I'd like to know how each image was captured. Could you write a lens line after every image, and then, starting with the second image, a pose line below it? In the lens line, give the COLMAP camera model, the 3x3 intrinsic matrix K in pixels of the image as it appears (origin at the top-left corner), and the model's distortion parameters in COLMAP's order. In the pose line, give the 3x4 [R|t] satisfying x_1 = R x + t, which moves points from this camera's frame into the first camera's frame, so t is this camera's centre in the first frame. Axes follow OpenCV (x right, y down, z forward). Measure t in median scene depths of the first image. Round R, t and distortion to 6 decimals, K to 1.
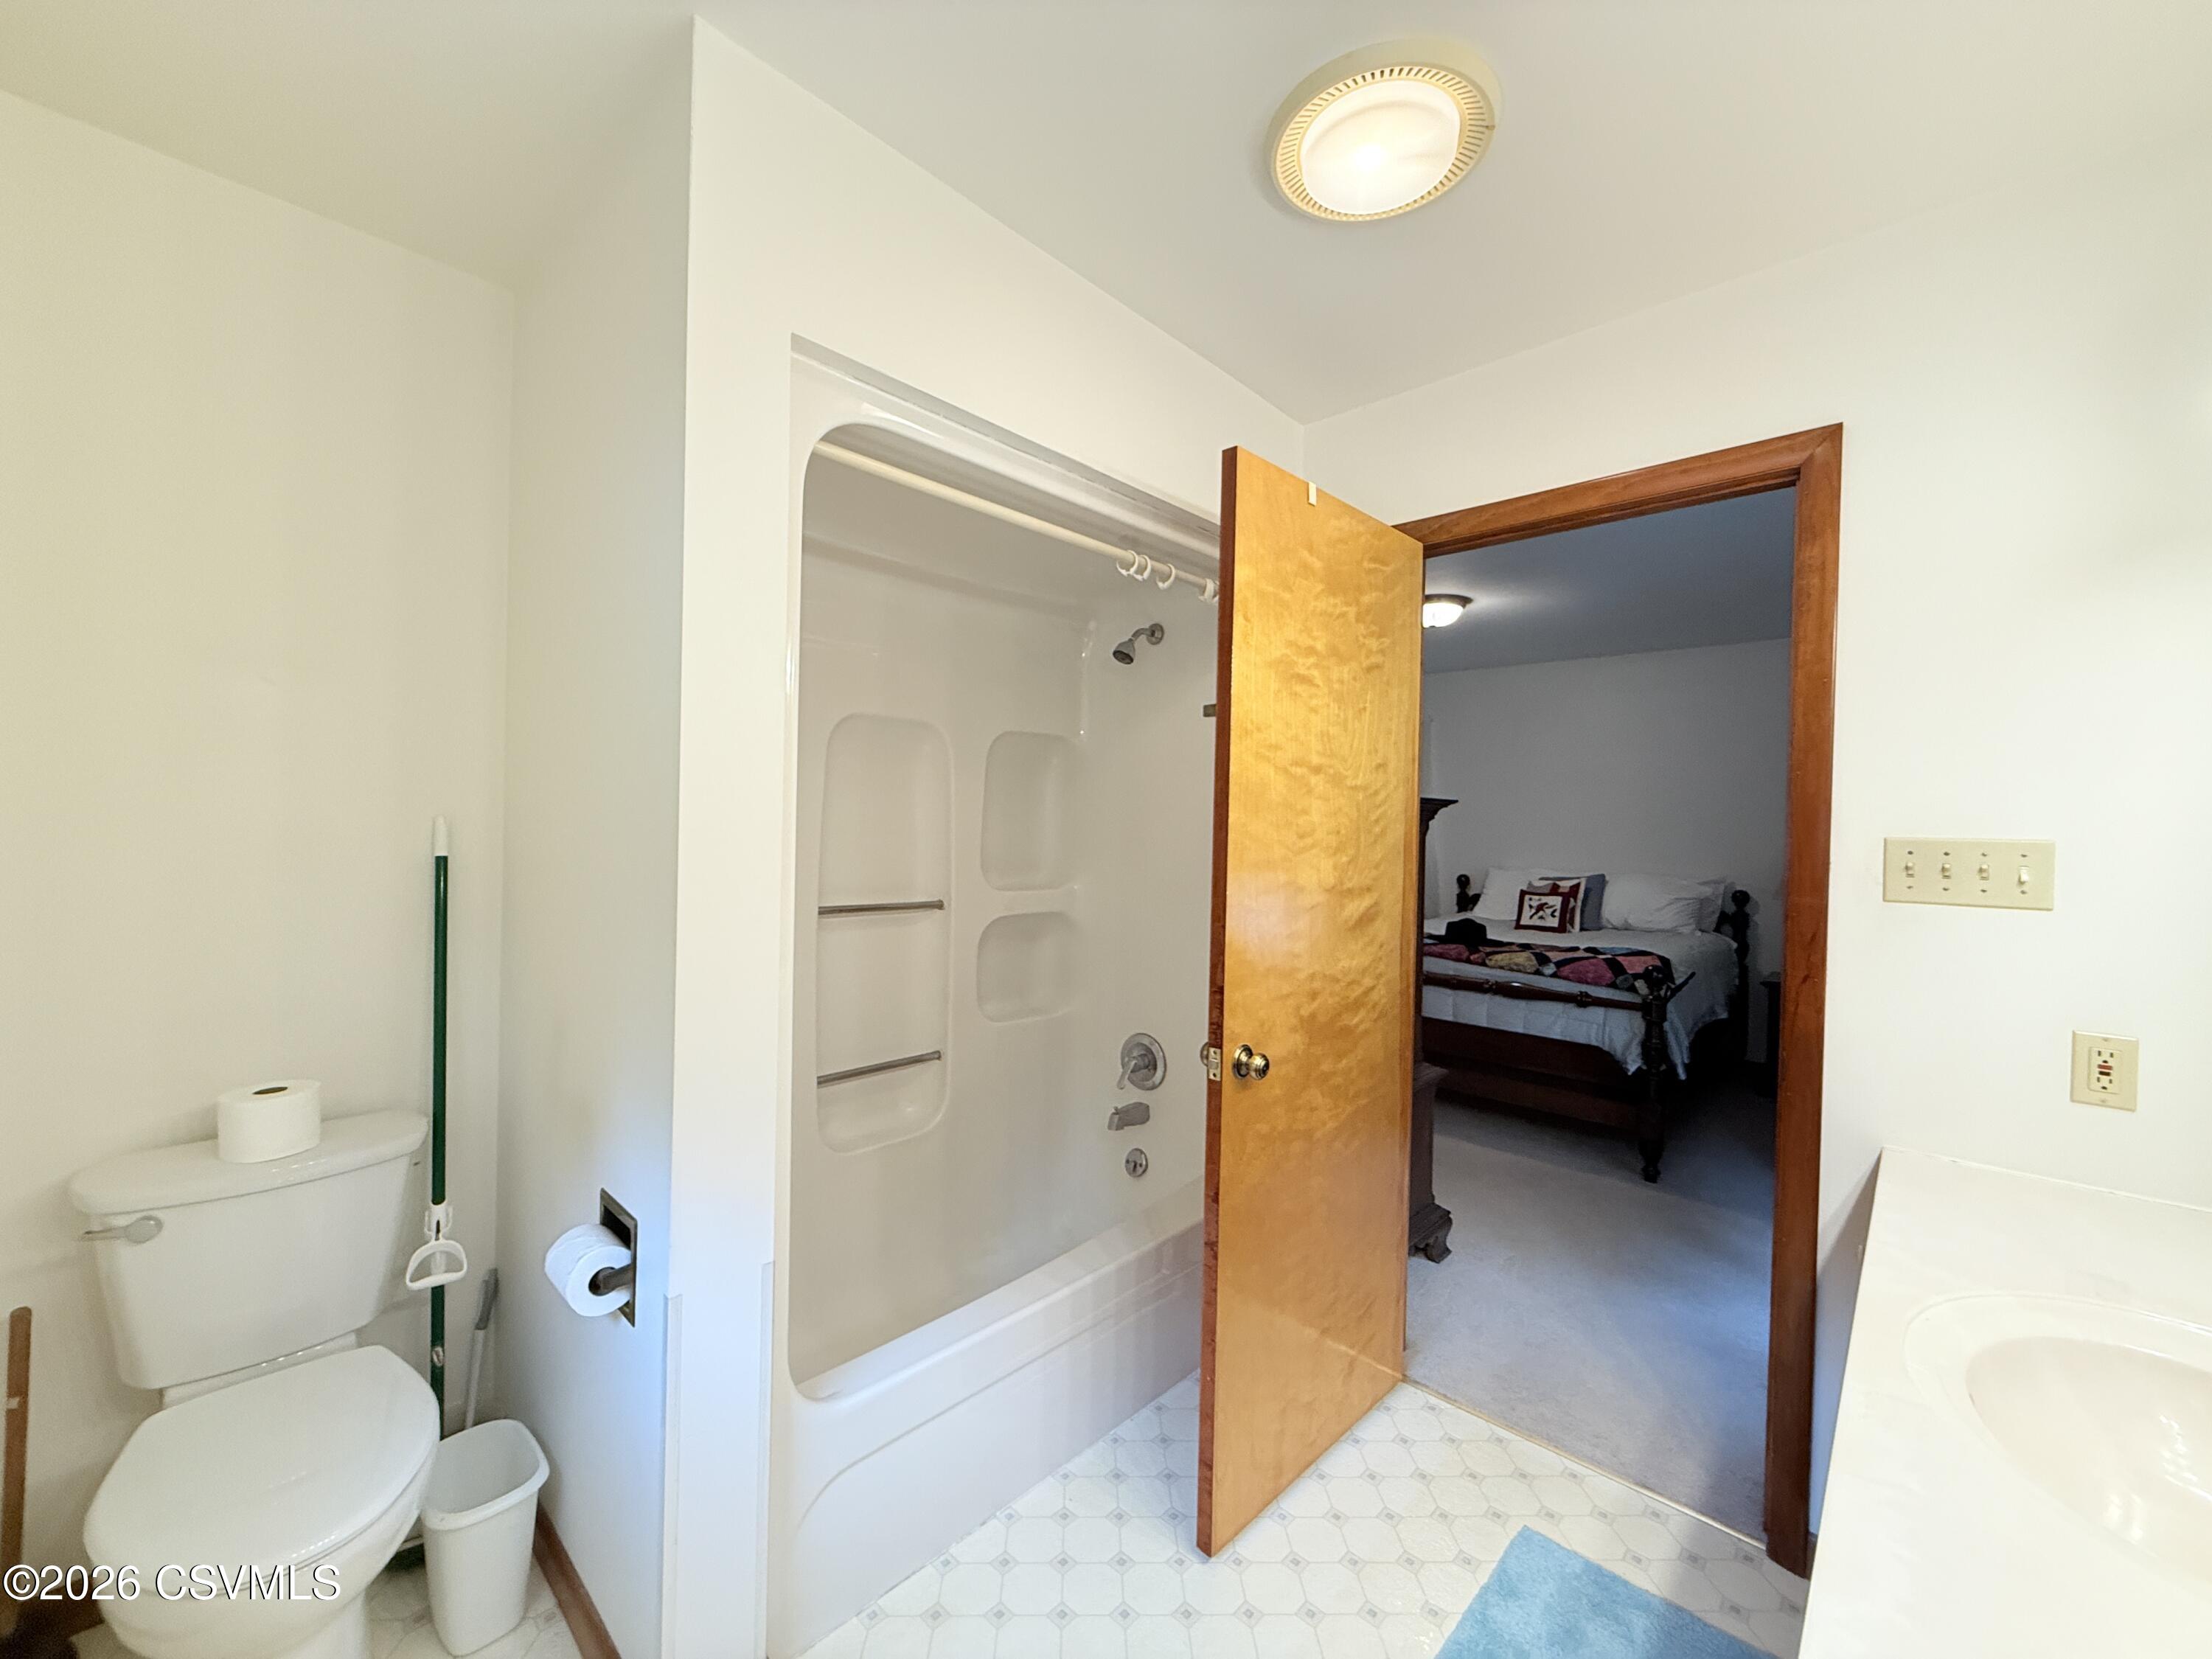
lens RADIAL K [[883.5, 0, 1106.0], [0, 883.5, 829.5], [0, 0, 1]] dist [-0.005026, 0.000385]
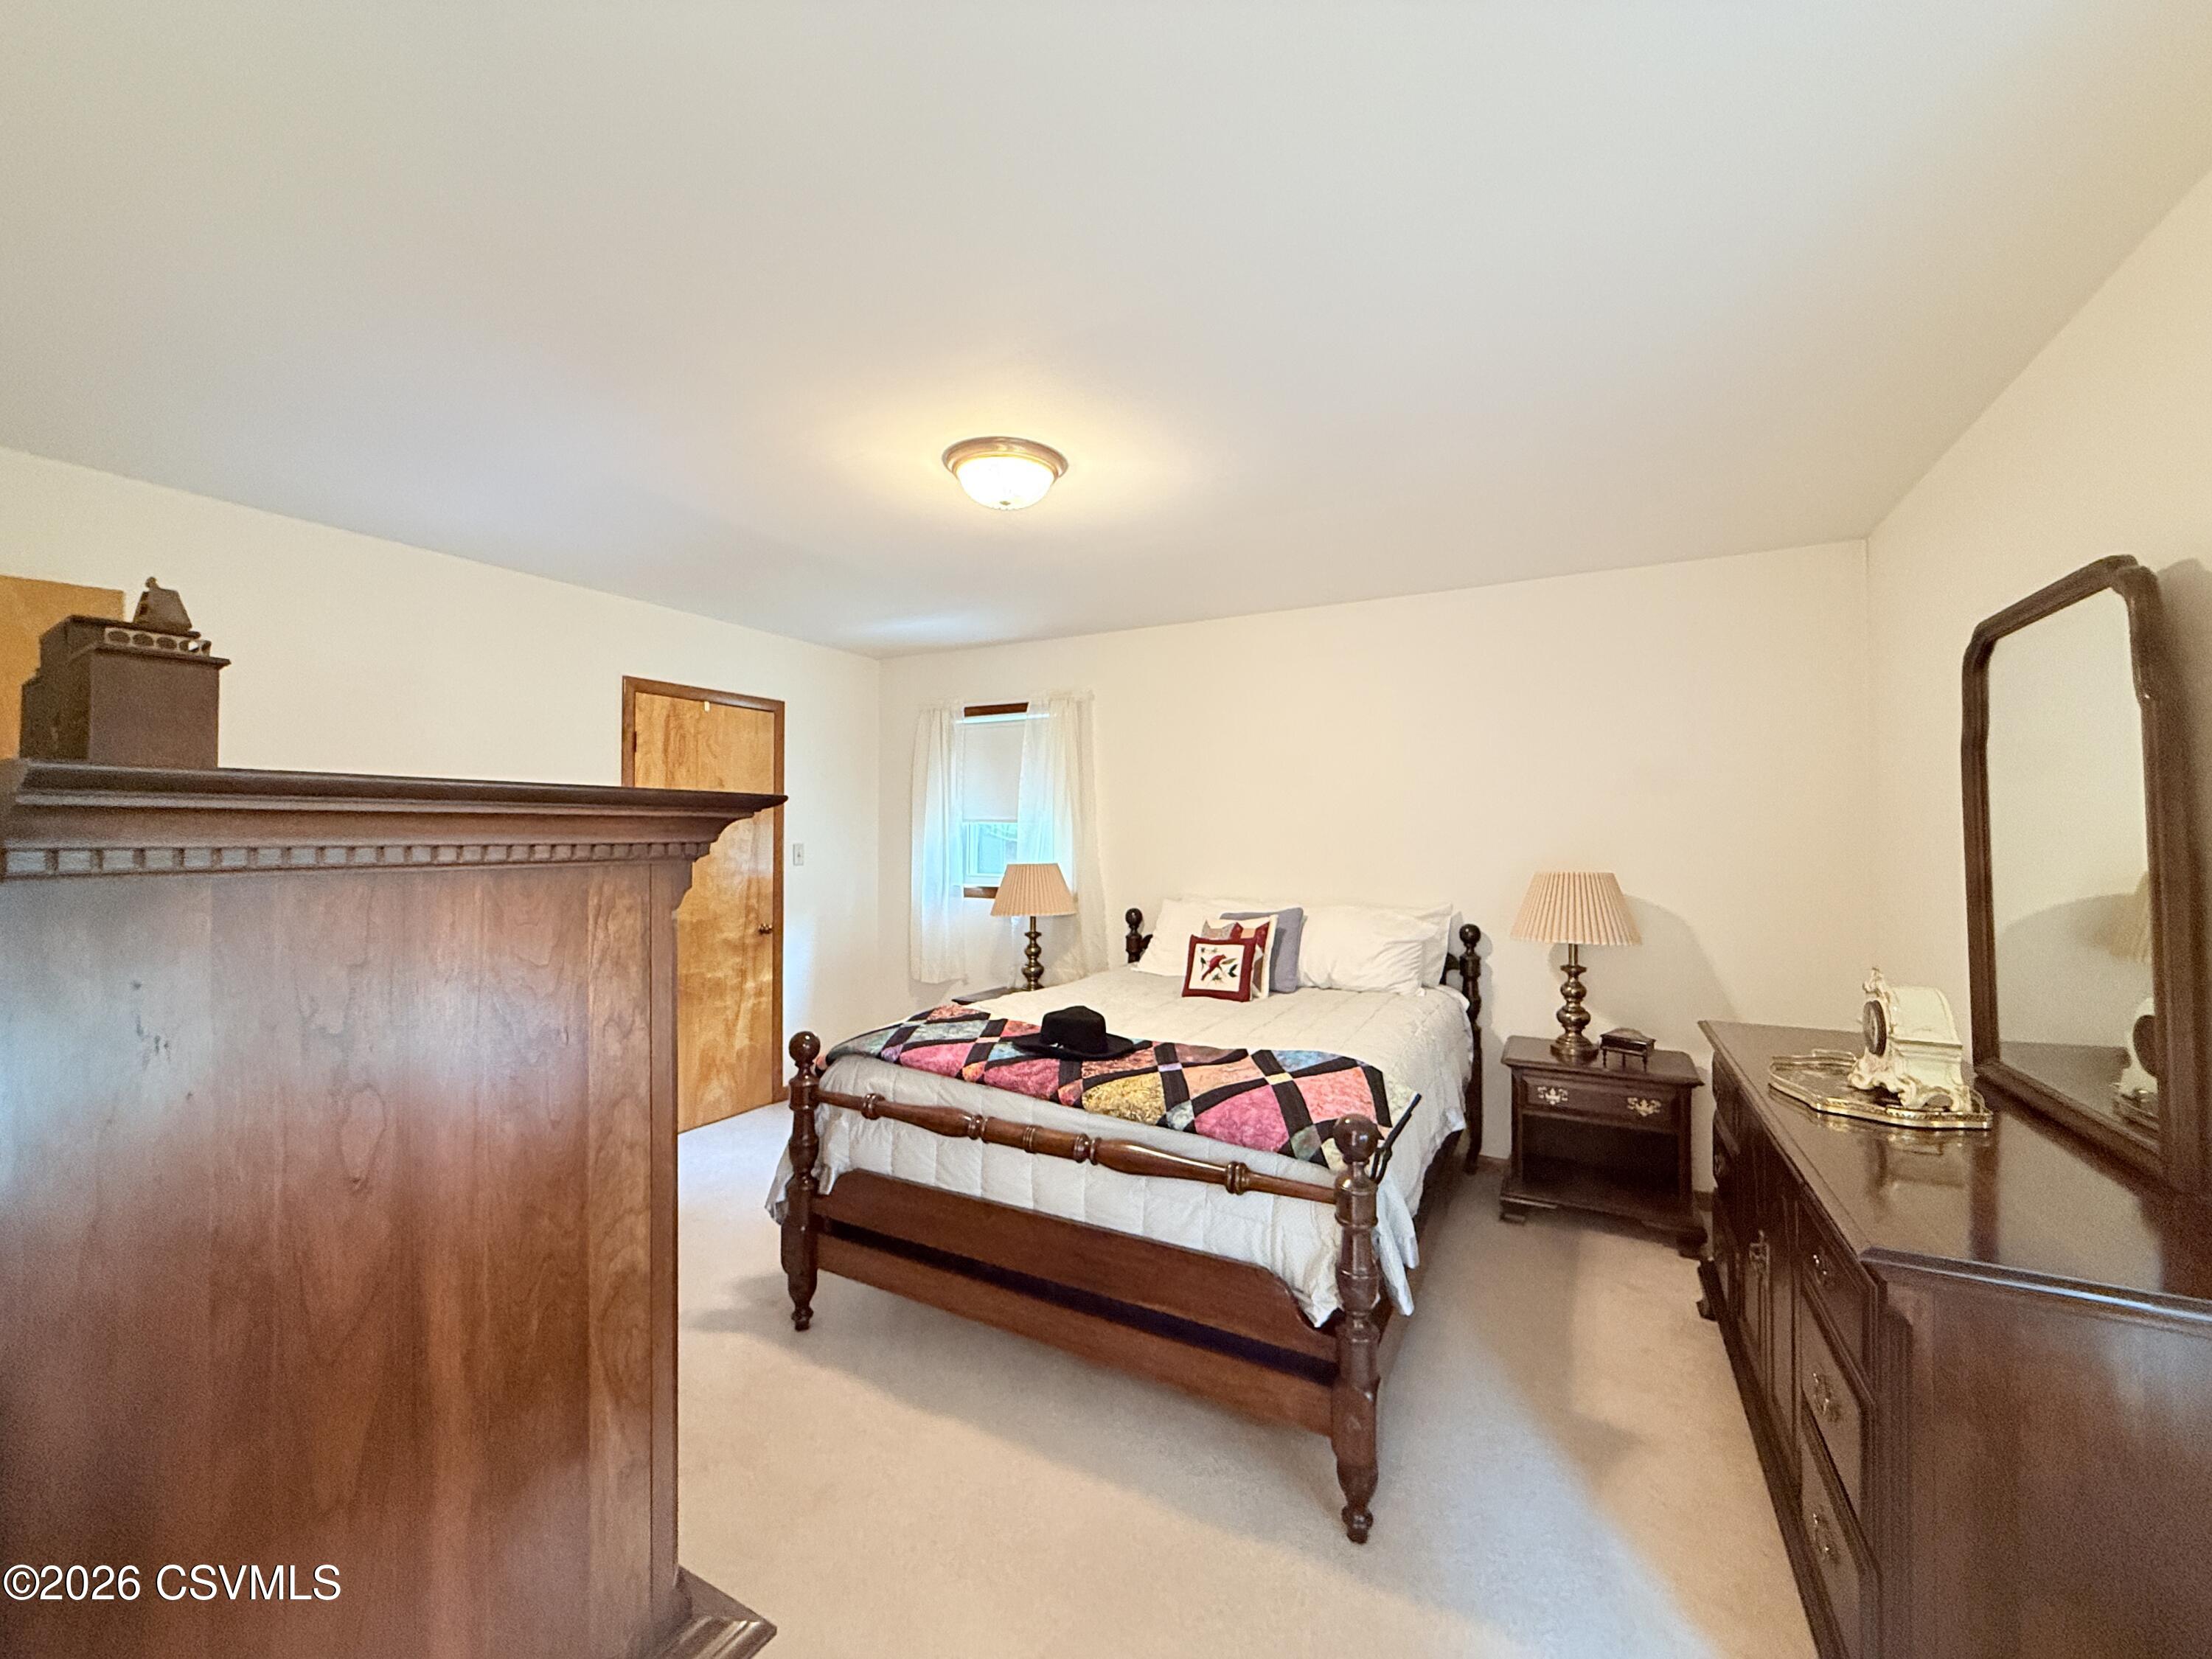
lens RADIAL K [[883.5, 0, 1106.0], [0, 883.5, 829.5], [0, 0, 1]] dist [-0.005026, 0.000385]
pose [[0.966721, -0.016836, 0.255278, 0.300799], [0.020312, 0.999733, -0.010985, -0.010408], [-0.255025, 0.015804, 0.966805, 0.456293]]
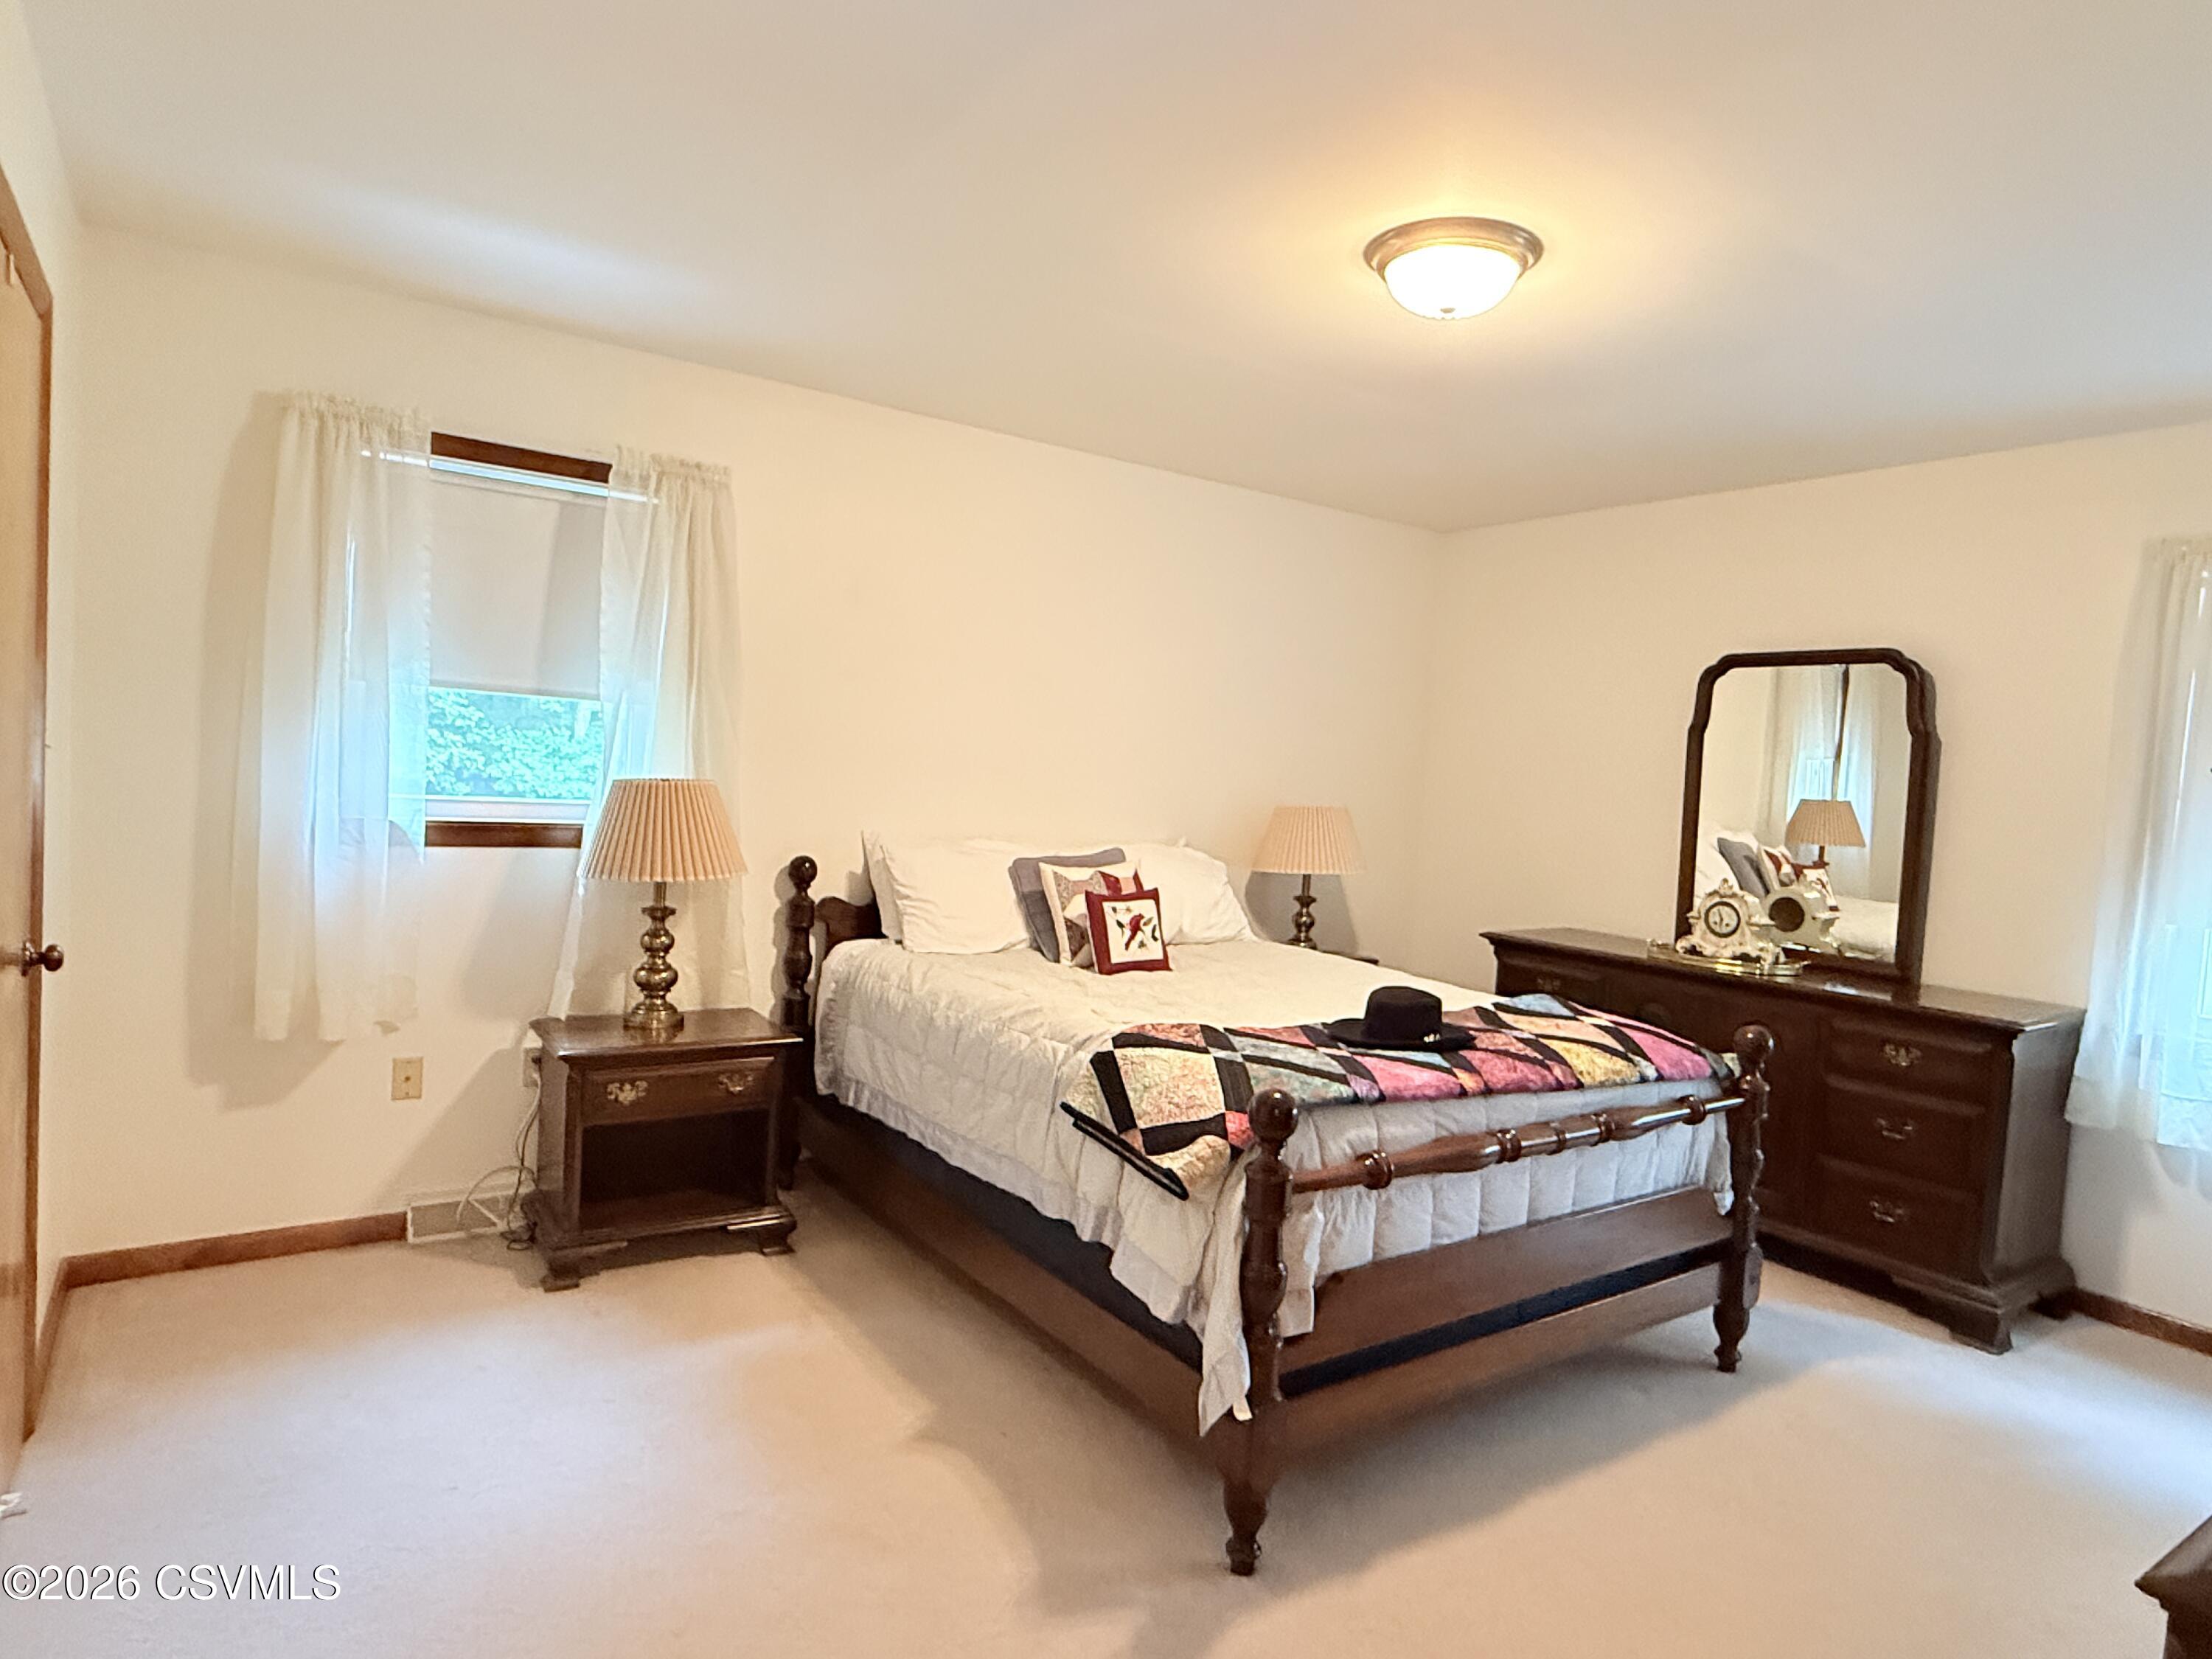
lens RADIAL K [[1295.2, 0, 1106.0], [0, 1295.2, 829.5], [0, 0, 1]] dist [0.000286, -0.000573]
pose [[0.217216, -0.057002, 0.974458, -0.294799], [-0.040755, 0.996893, 0.067399, -0.019908], [-0.975272, -0.054354, 0.214218, 1.082982]]
